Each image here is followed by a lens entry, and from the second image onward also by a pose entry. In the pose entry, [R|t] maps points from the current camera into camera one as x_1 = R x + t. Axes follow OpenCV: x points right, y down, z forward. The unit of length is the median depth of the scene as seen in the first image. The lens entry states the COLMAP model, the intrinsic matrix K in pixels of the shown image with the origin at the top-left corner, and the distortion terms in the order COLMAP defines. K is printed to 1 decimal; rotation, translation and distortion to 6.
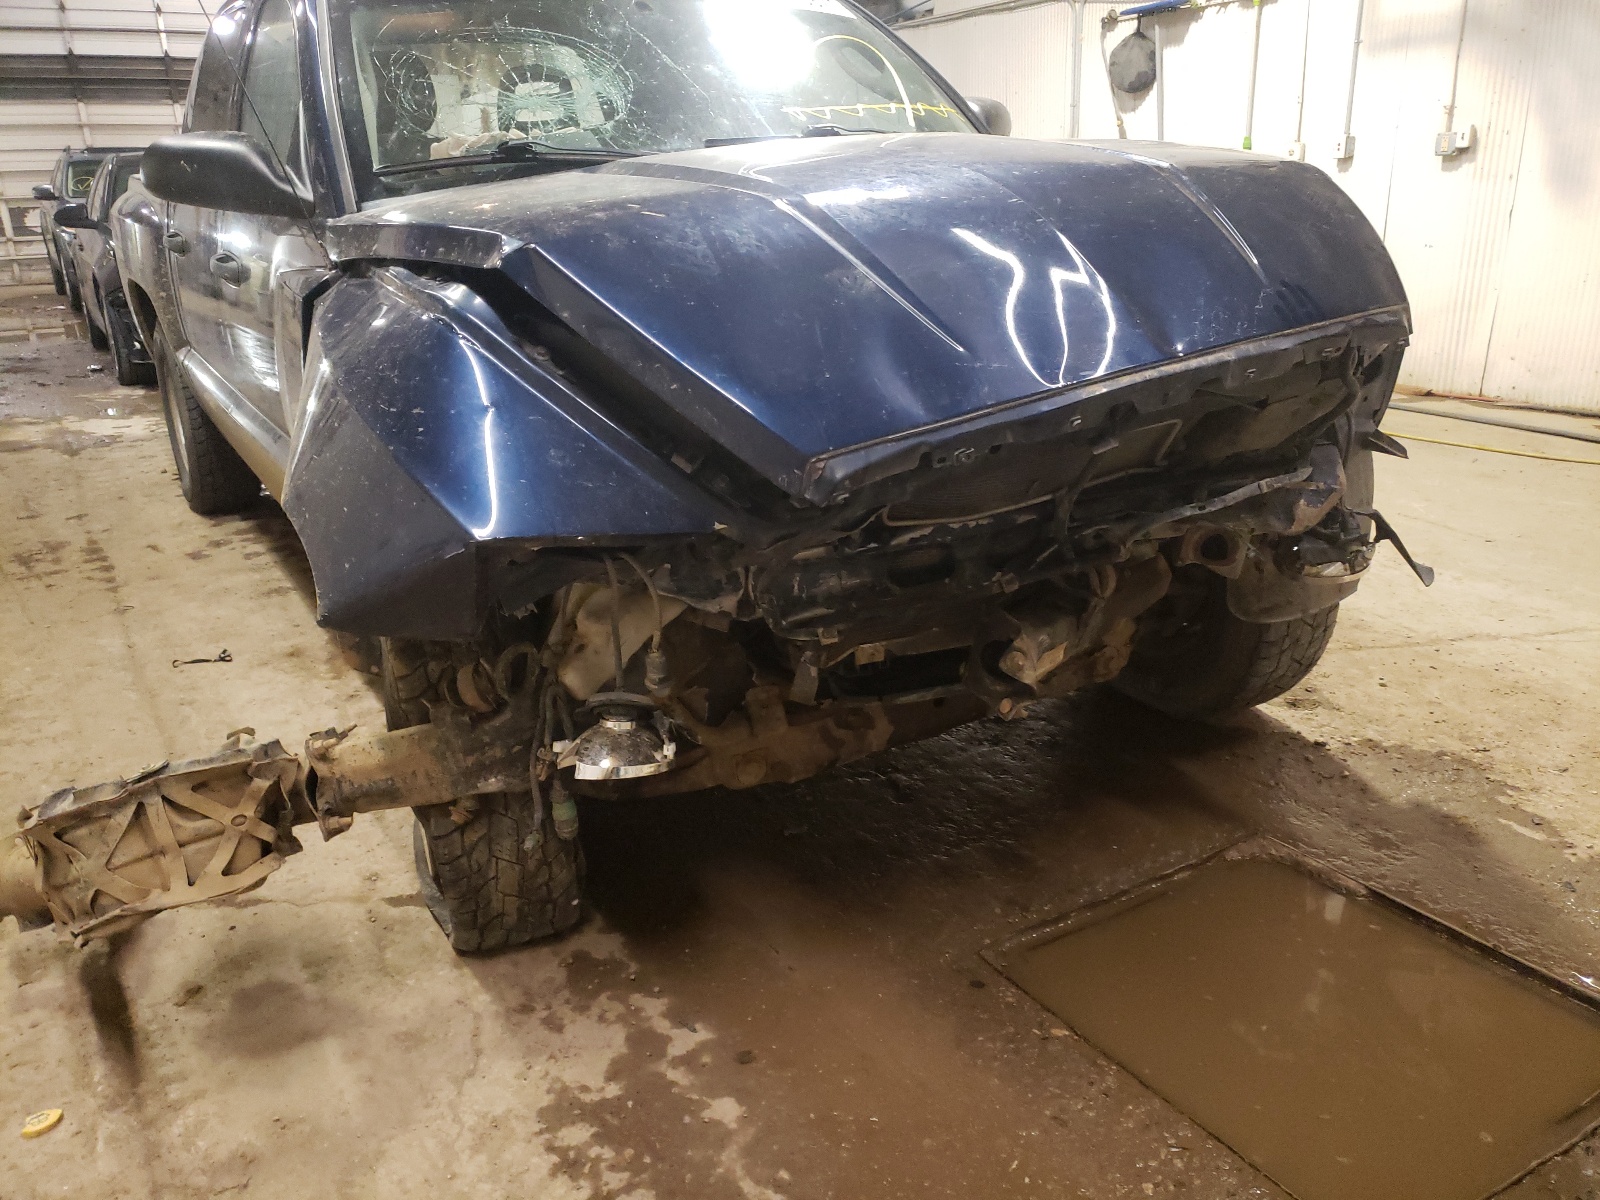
lens RADIAL K [[1205.3, 0, 800.0], [0, 1205.3, 600.0], [0, 0, 1]] dist [0.011910, 0.008066]
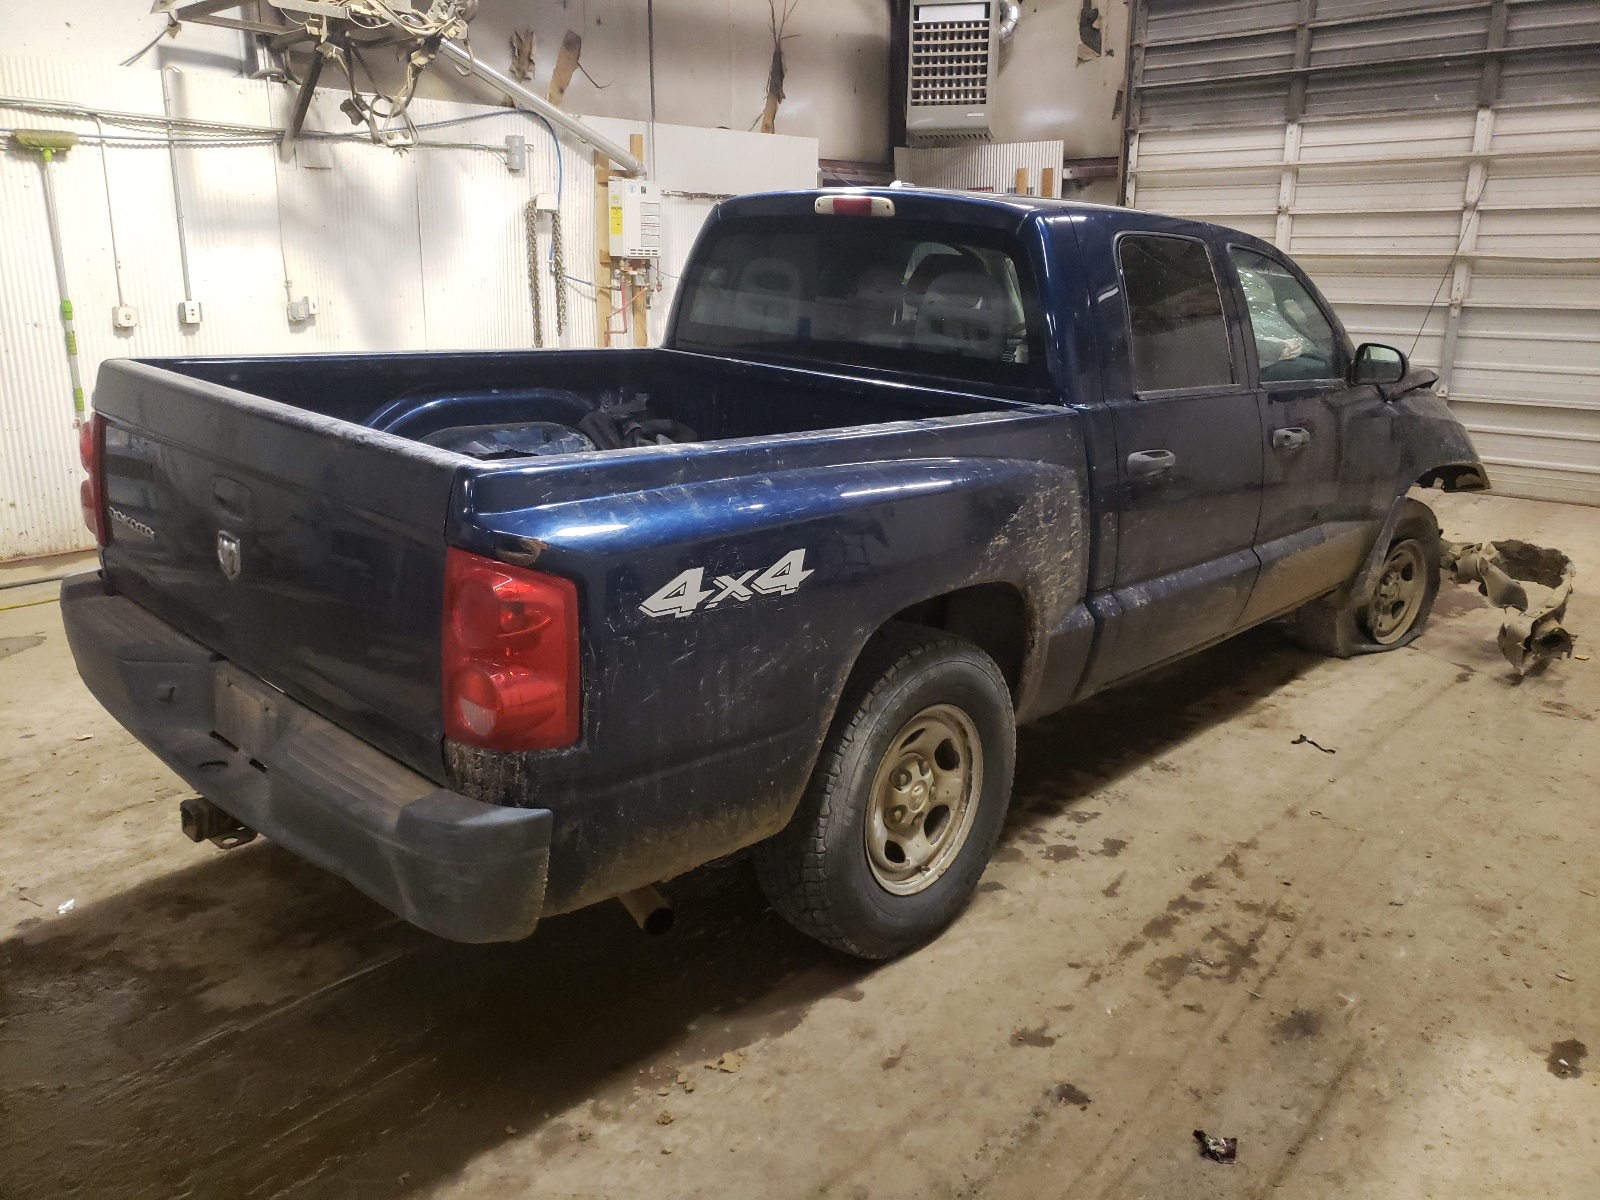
lens RADIAL K [[1205.3, 0, 800.0], [0, 1205.3, 600.0], [0, 0, 1]] dist [0.011910, 0.008066]
pose [[-0.244958, -0.238799, 0.939665, -1.899797], [0.321041, 0.894538, 0.311022, -0.818929], [-0.914838, 0.377858, -0.142460, 2.025623]]
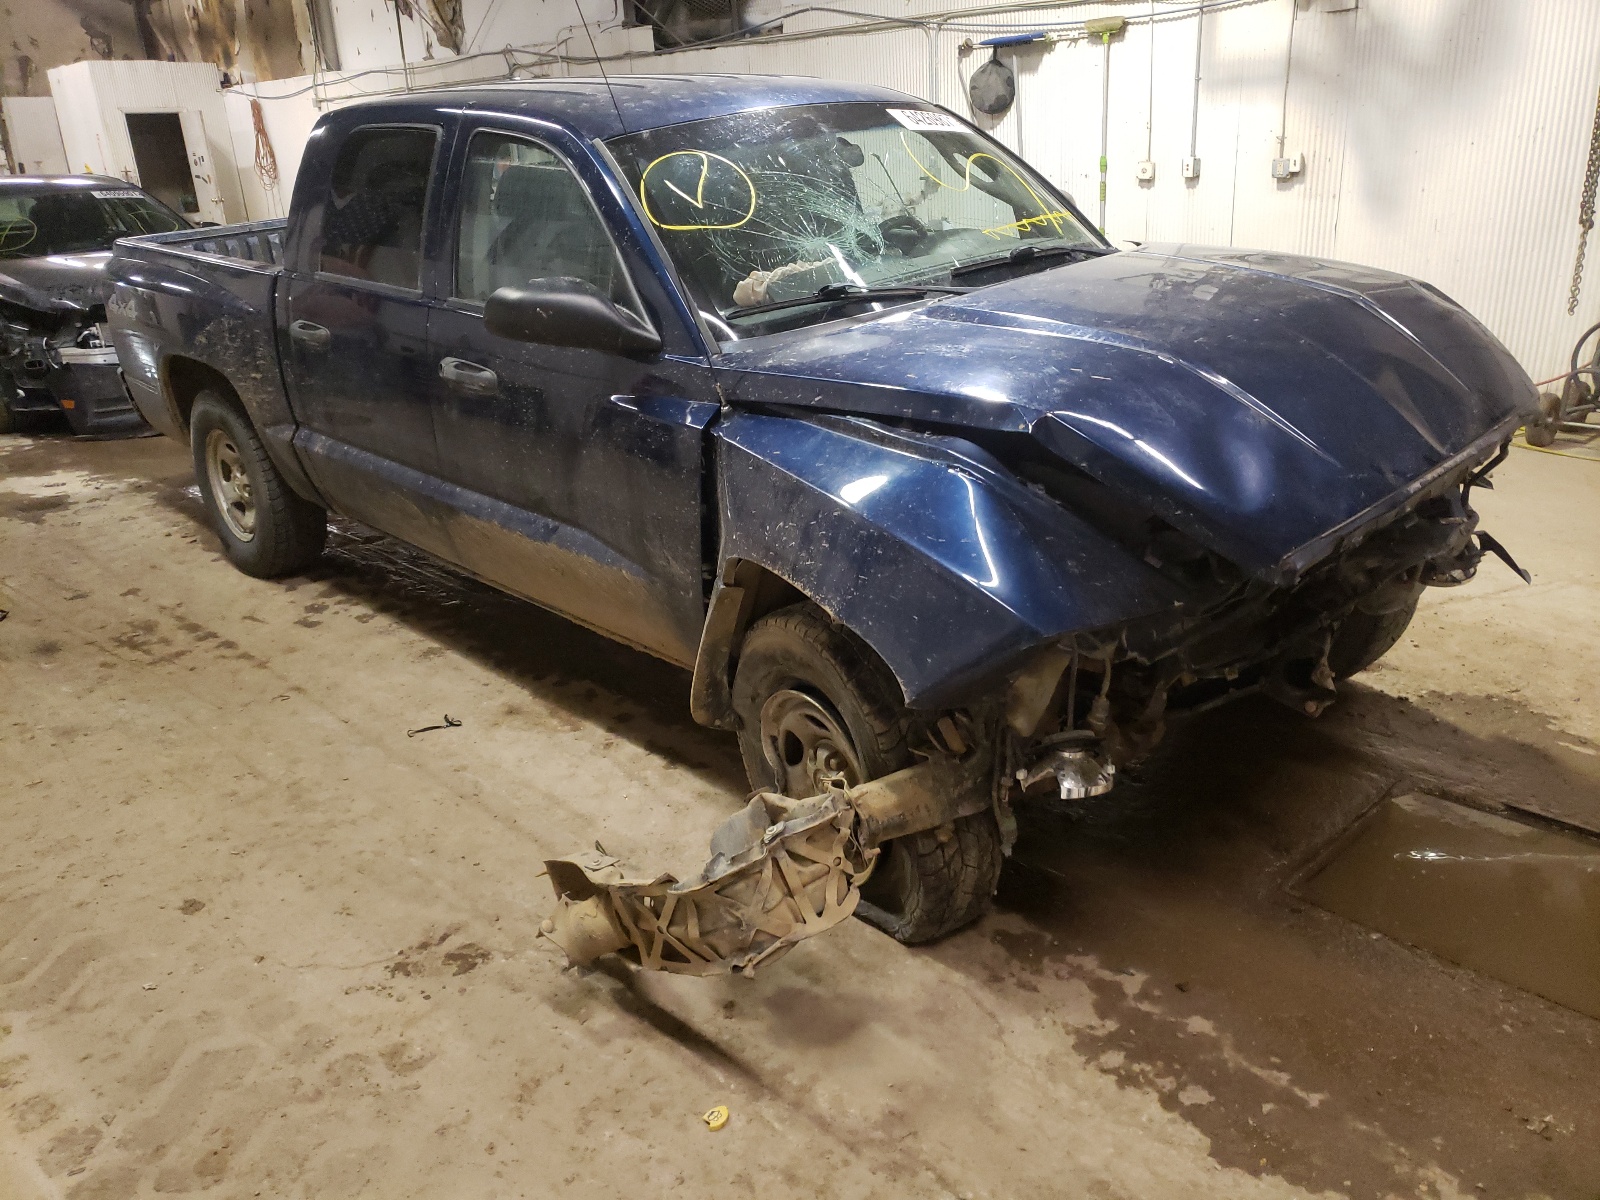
lens RADIAL K [[1216.9, 0, 803.2], [0, 1216.9, 567.6], [0, 0, 1]] dist [0.011479, 0.004400]
pose [[0.975926, -0.085685, 0.200567, -0.473416], [0.085552, 0.996290, 0.009348, -0.093606], [-0.200623, 0.008036, 0.979635, -0.172702]]
